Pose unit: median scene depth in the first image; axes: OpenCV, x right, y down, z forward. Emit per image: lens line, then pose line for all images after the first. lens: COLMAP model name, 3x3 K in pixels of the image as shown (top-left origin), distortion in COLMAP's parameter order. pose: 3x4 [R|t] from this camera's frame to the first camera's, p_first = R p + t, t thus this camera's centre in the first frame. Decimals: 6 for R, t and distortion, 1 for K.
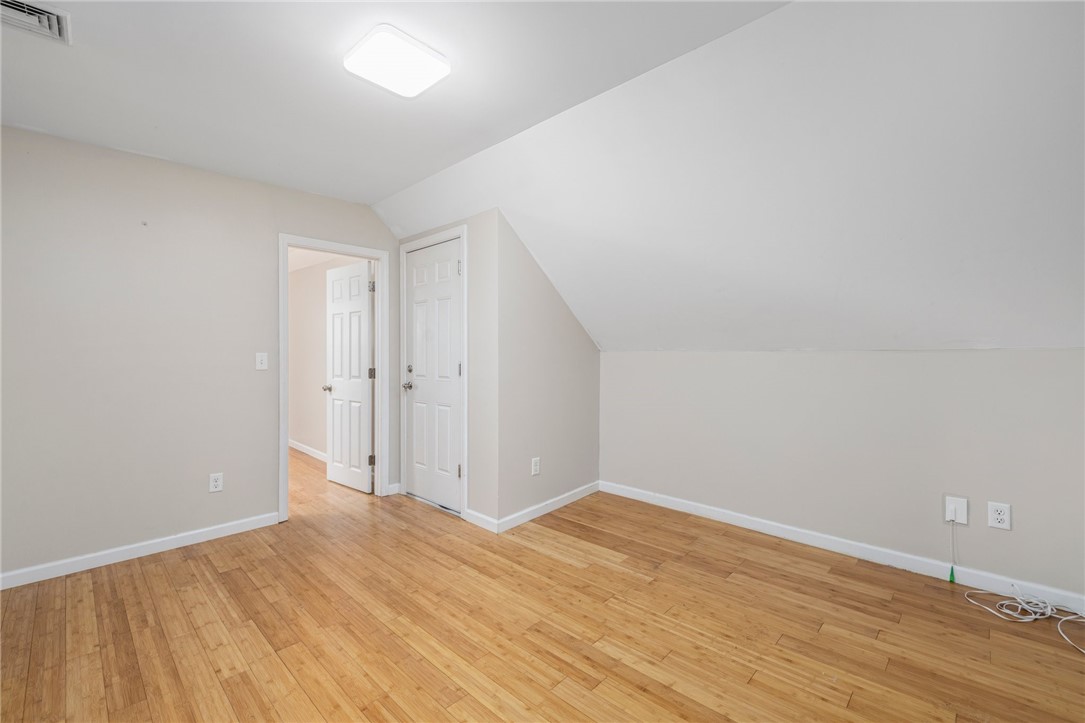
lens RADIAL K [[458.7, 0, 537.7], [0, 458.7, 357.1], [0, 0, 1]] dist [0.001547, -0.001037]
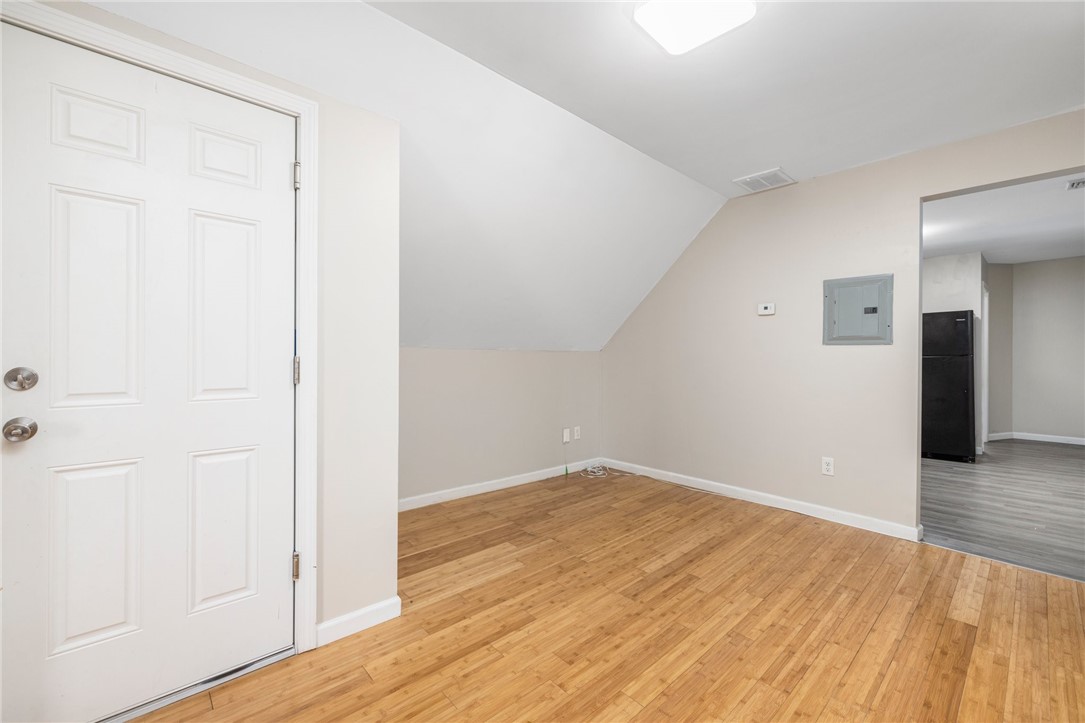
lens RADIAL K [[458.7, 0, 529.7], [0, 458.7, 356.0], [0, 0, 1]] dist [0.001547, -0.001037]
pose [[0.065102, 0.007428, 0.997851, -0.926841], [-0.003444, 0.999968, -0.007219, 0.019850], [-0.997873, -0.002966, 0.065126, 0.969776]]
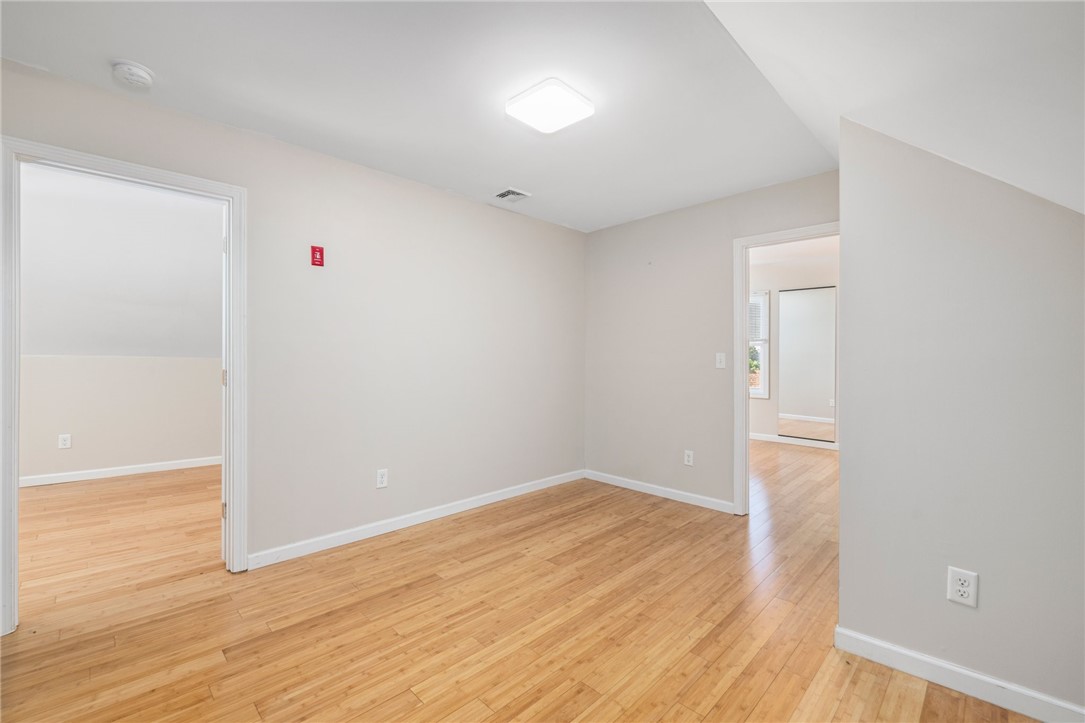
lens RADIAL K [[458.7, 0, 534.4], [0, 458.7, 353.0], [0, 0, 1]] dist [0.001547, -0.001037]
pose [[-0.016002, 0.001490, -0.999871, 0.672306], [-0.009663, 0.999952, 0.001644, -0.007507], [0.999825, 0.009688, -0.015986, 0.758652]]
